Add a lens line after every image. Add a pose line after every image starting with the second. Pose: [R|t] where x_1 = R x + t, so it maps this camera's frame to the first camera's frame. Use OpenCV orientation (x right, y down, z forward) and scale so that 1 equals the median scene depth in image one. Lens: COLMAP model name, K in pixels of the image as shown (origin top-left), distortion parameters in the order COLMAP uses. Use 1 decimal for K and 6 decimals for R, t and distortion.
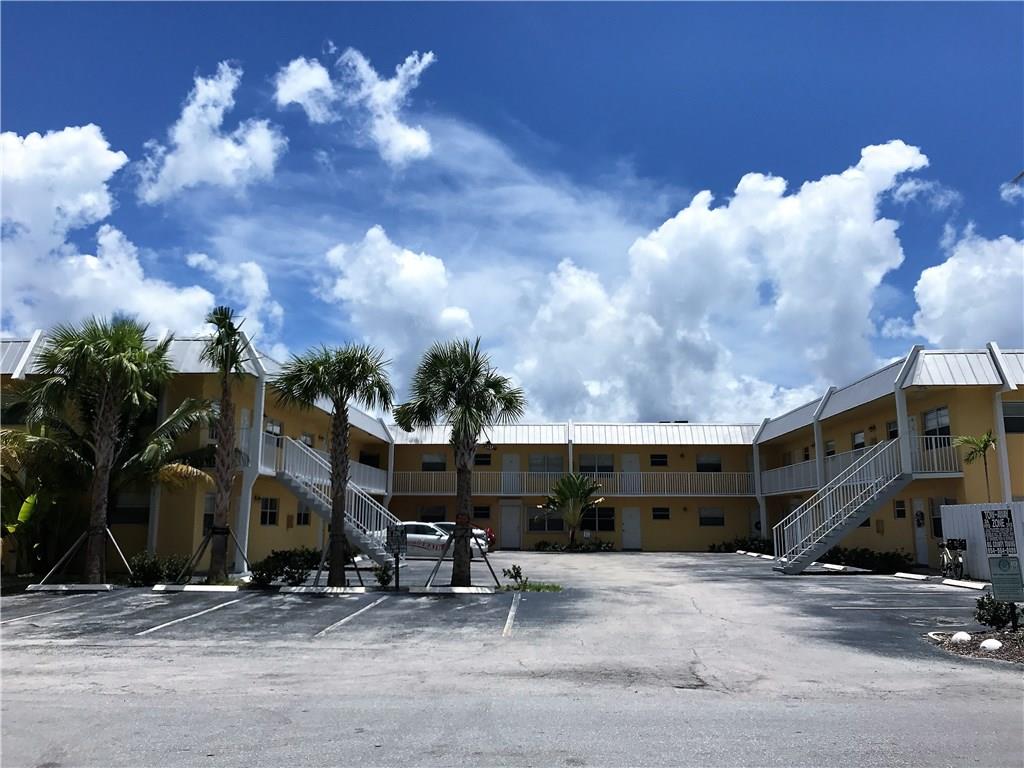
lens RADIAL K [[827.6, 0, 511.9], [0, 827.6, 366.4], [0, 0, 1]] dist [0.002303, 0.006450]
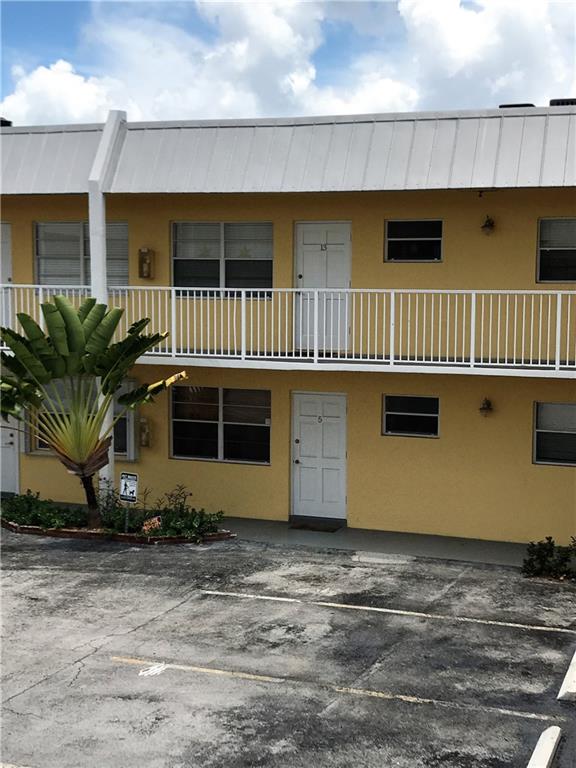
lens RADIAL K [[1130.5, 0, 288.0], [0, 1130.5, 384.0], [0, 0, 1]] dist [0.192935, -0.025528]
pose [[0.949351, 0.032777, -0.312505, 0.475799], [0.057622, 0.959518, 0.275690, 0.085468], [0.308890, -0.279734, 0.909030, 1.080479]]
